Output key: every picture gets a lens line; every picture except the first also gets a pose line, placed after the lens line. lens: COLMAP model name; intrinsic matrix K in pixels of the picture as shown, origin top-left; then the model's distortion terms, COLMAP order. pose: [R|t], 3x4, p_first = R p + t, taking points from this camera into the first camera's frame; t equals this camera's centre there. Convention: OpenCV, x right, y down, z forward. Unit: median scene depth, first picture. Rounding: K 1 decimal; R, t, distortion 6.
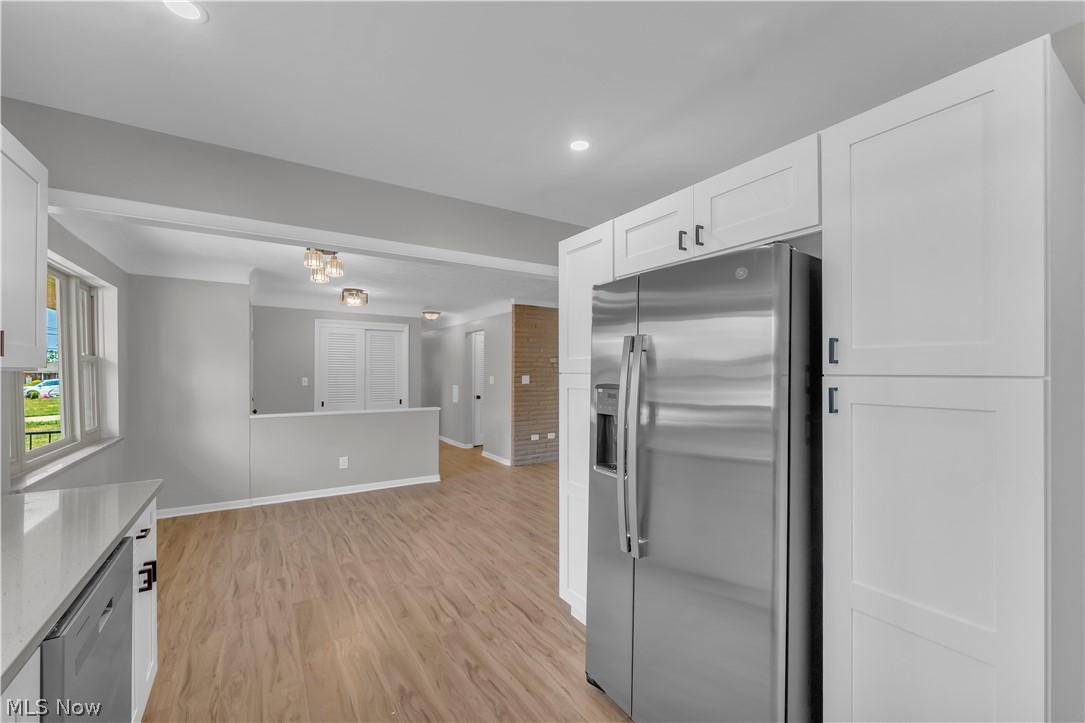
lens RADIAL K [[447.0, 0, 536.9], [0, 447.0, 372.9], [0, 0, 1]] dist [-0.004581, 0.000273]
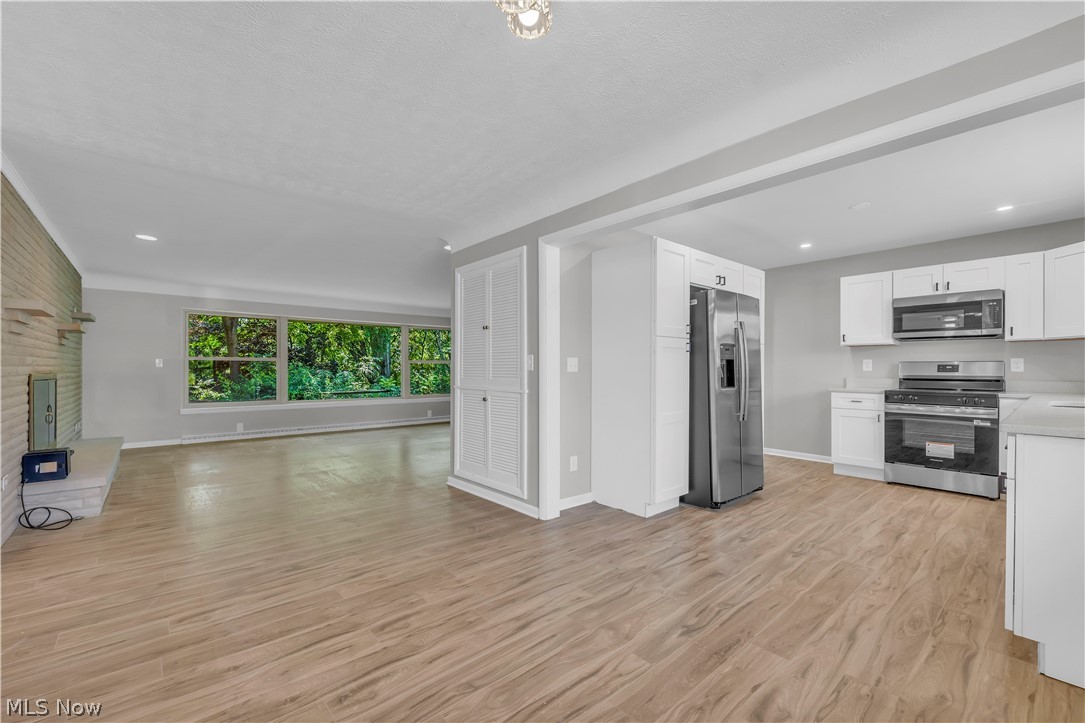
lens RADIAL K [[447.0, 0, 537.5], [0, 447.0, 362.3], [0, 0, 1]] dist [-0.004581, 0.000273]
pose [[-0.141560, 0.009974, 0.989879, -1.022352], [0.006182, 0.999939, -0.009191, 0.084492], [-0.989910, 0.004818, -0.141613, 1.303233]]
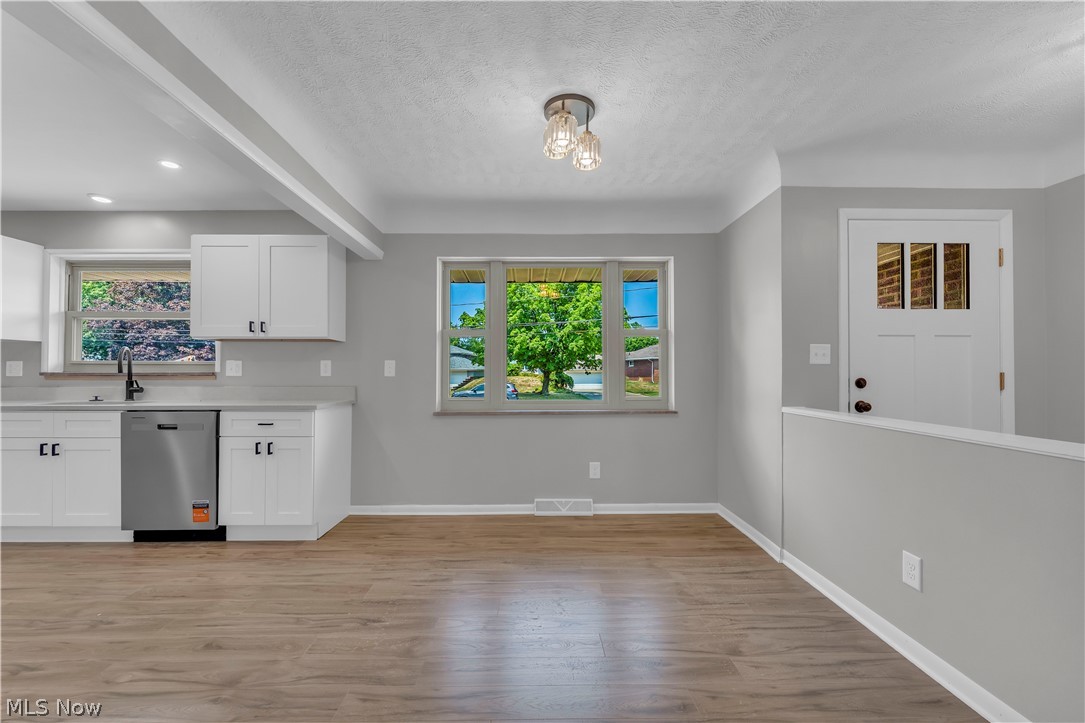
lens RADIAL K [[447.0, 0, 539.5], [0, 447.0, 368.7], [0, 0, 1]] dist [-0.004581, 0.000273]
pose [[-0.525876, -0.009862, -0.850504, 0.036773], [-0.007145, 0.999949, -0.007177, 0.080774], [0.850531, 0.002302, -0.525920, 1.579852]]
